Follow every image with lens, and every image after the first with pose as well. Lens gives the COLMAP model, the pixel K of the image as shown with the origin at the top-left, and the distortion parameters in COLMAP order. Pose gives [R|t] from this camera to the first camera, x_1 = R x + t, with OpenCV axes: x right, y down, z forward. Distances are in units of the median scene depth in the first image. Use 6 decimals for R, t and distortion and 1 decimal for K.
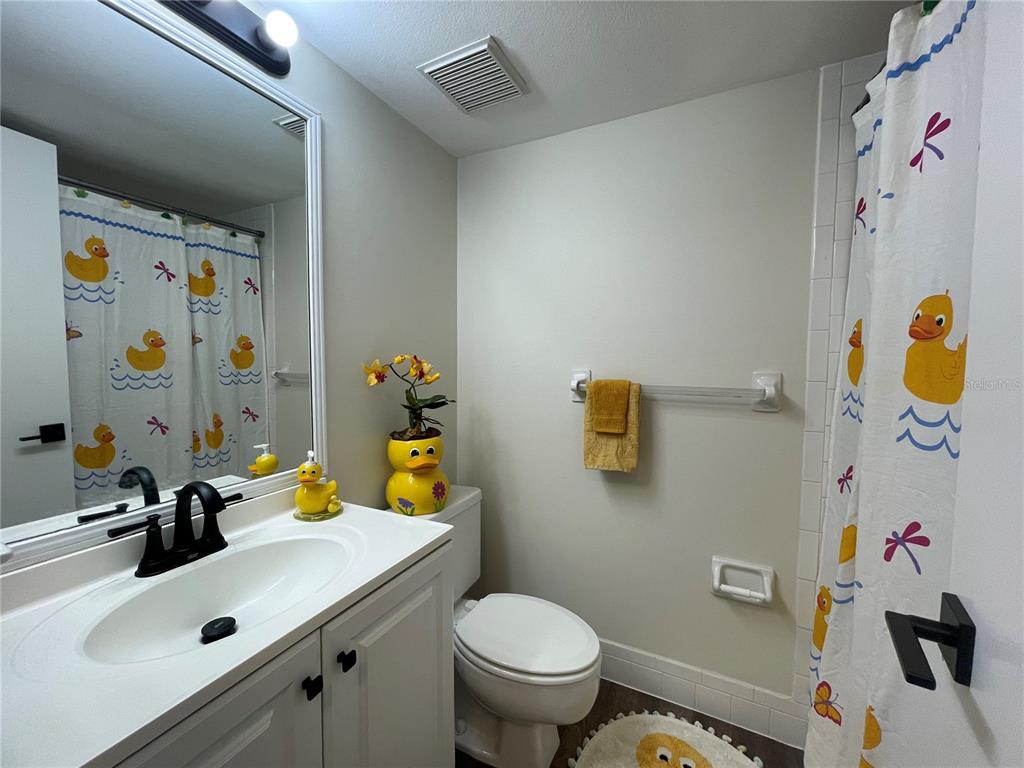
lens RADIAL K [[410.5, 0, 507.4], [0, 410.5, 383.1], [0, 0, 1]] dist [-0.000454, -0.000157]
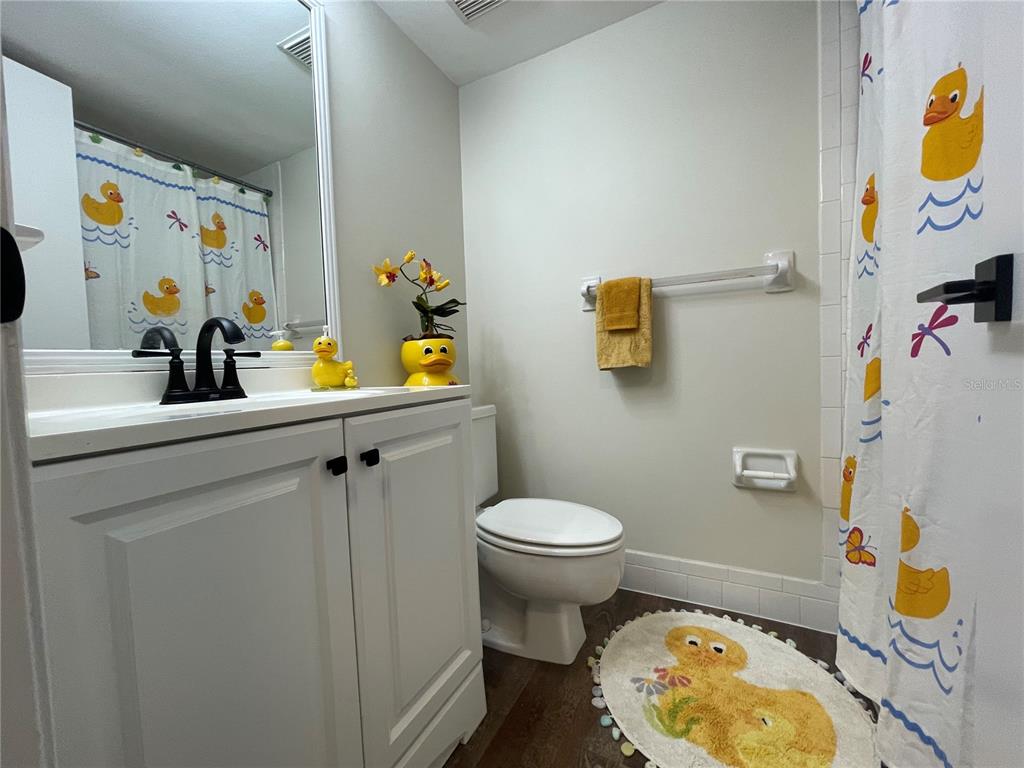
lens RADIAL K [[410.5, 0, 507.4], [0, 410.5, 383.1], [0, 0, 1]] dist [-0.000454, -0.000157]
pose [[0.998910, -0.042088, -0.020202, -0.014635], [0.041767, 0.998999, -0.016016, 0.268751], [0.020856, 0.015154, 0.999668, 0.001972]]
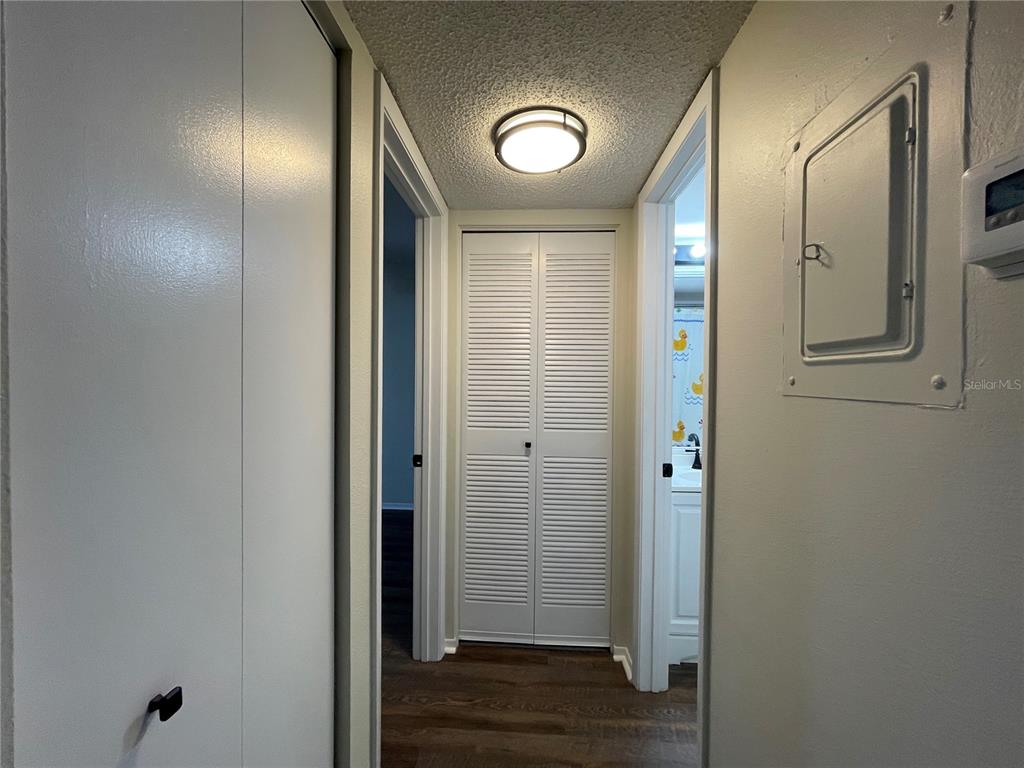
lens RADIAL K [[410.5, 0, 507.4], [0, 410.5, 383.1], [0, 0, 1]] dist [-0.000454, -0.000157]
pose [[0.395349, 0.010874, -0.918467, 0.708523], [-0.060546, 0.998064, -0.014245, -0.005066], [0.916533, 0.061241, 0.395242, -0.789531]]
